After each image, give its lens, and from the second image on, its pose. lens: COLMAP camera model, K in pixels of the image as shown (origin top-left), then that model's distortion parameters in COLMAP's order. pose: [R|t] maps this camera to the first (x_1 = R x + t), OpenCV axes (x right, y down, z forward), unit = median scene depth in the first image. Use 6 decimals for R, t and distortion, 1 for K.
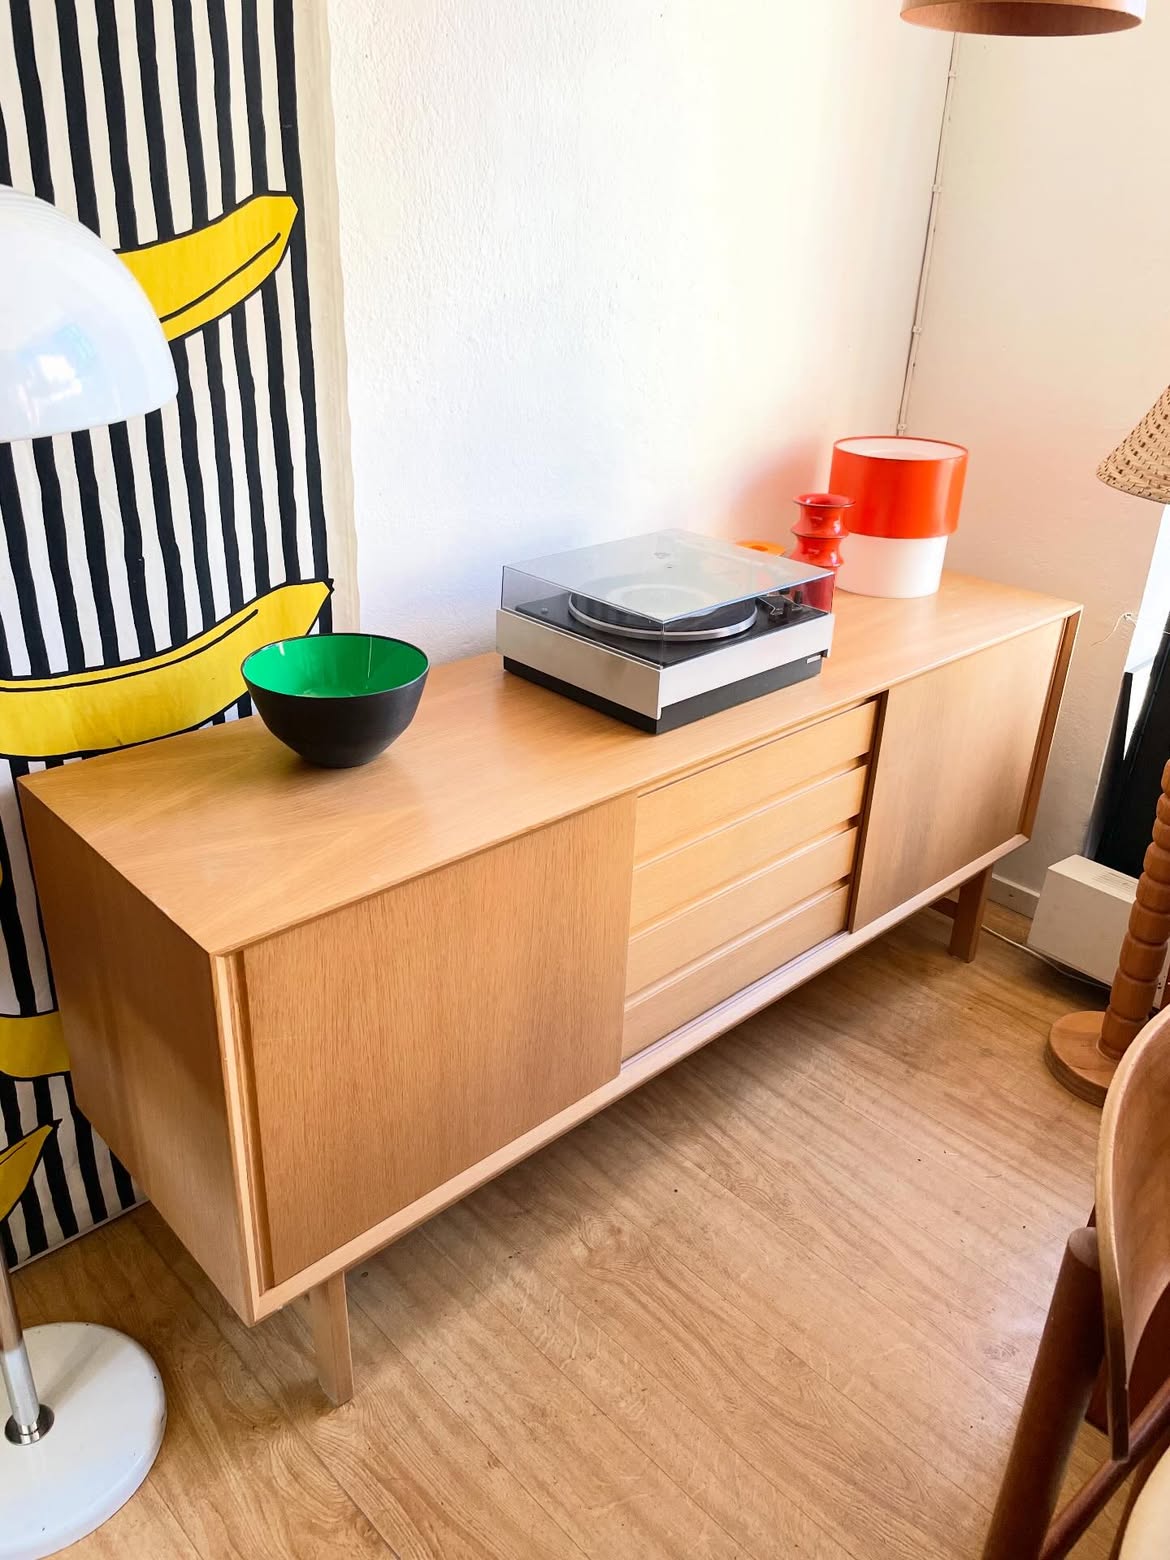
lens RADIAL K [[1199.3, 0, 587.9], [0, 1199.3, 765.6], [0, 0, 1]] dist [0.094677, -0.133514]
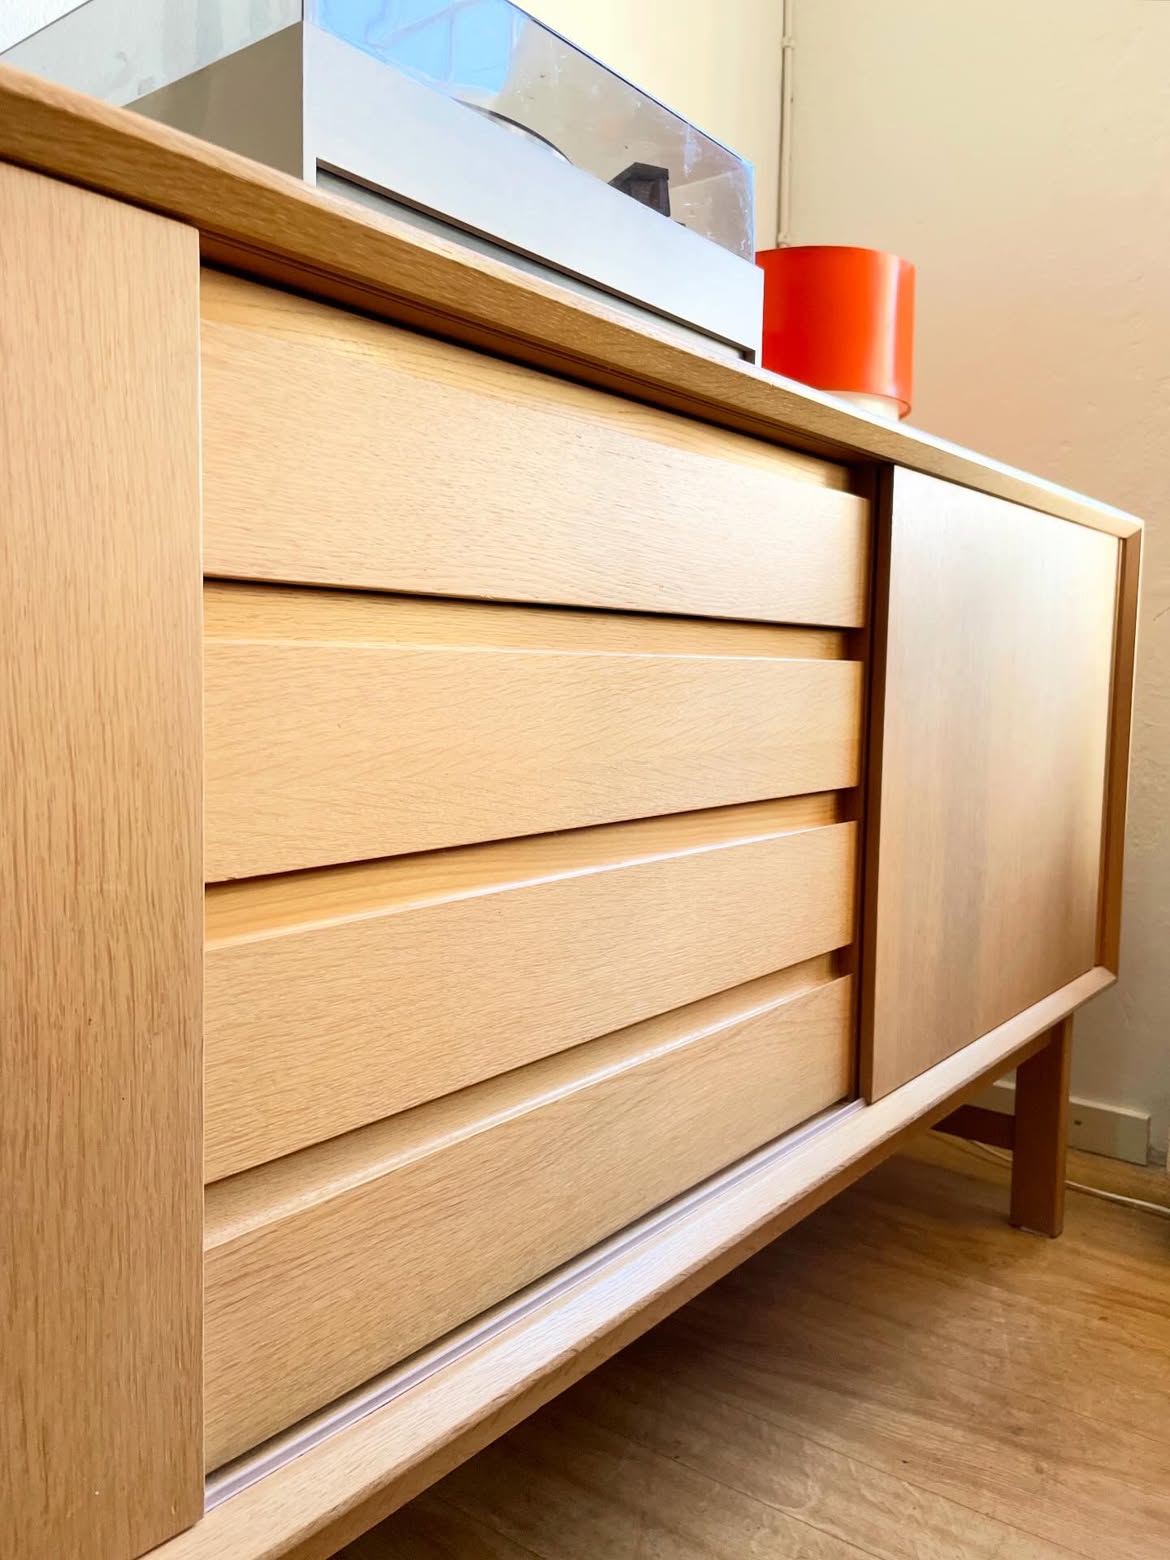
lens RADIAL K [[1199.9, 0, 581.3], [0, 1199.9, 772.7], [0, 0, 1]] dist [0.083889, -0.124393]
pose [[0.988891, -0.029279, 0.145727, 0.070337], [0.078978, 0.934063, -0.348265, 0.197097], [-0.125922, 0.355905, 0.925999, 0.671171]]
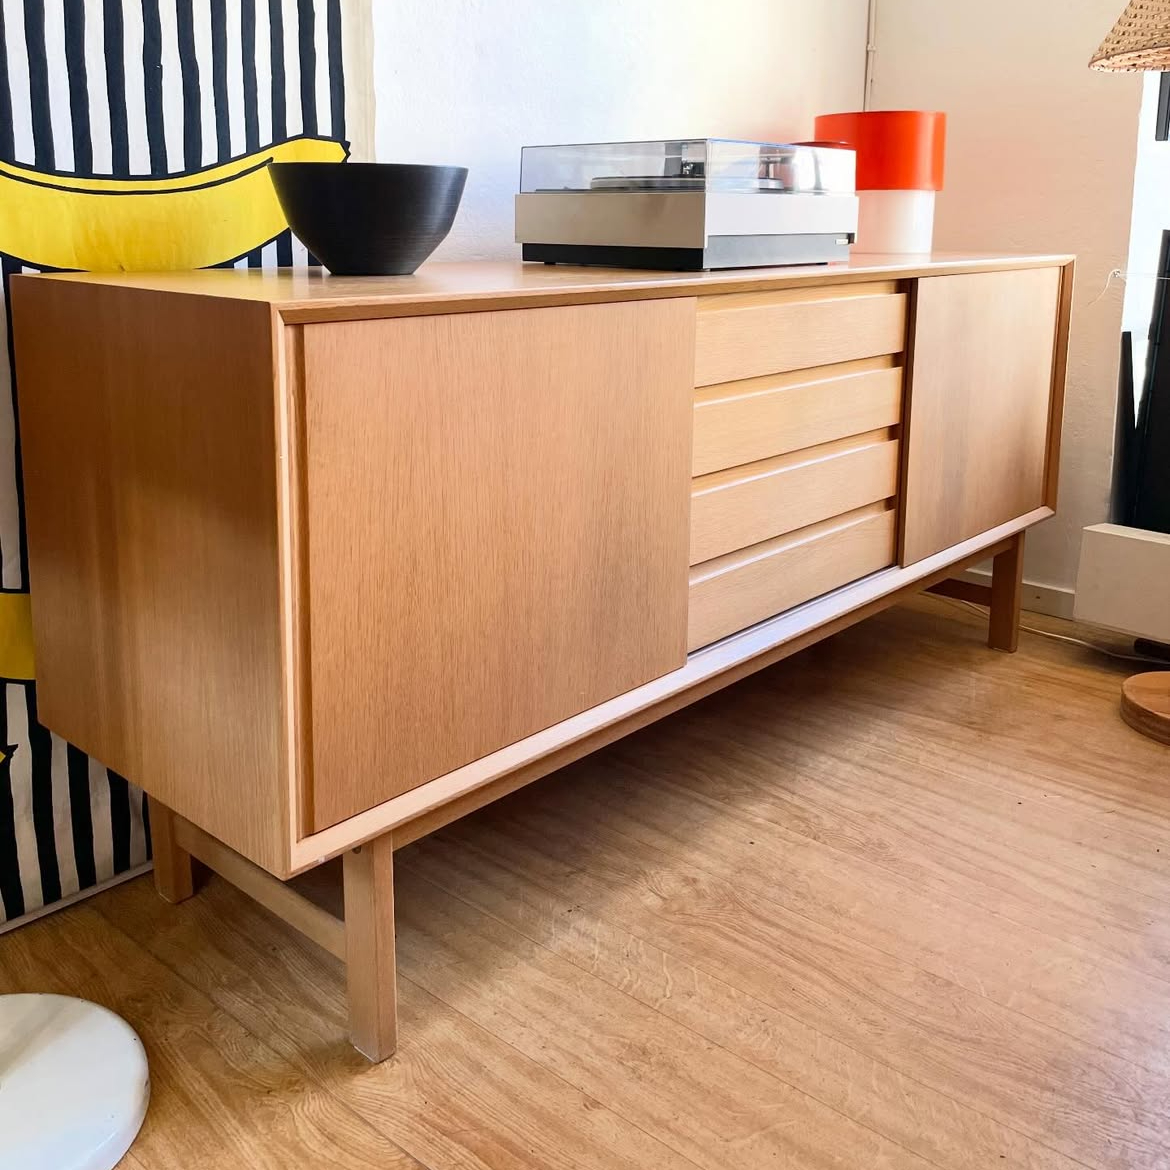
lens RADIAL K [[1201.1, 0, 589.2], [0, 1201.1, 408.2], [0, 0, 1]] dist [0.078797, -0.115399]
pose [[0.995634, -0.037862, 0.085316, -0.105608], [0.060064, 0.959535, -0.275109, 0.301483], [-0.071448, 0.279032, 0.957620, 0.123799]]
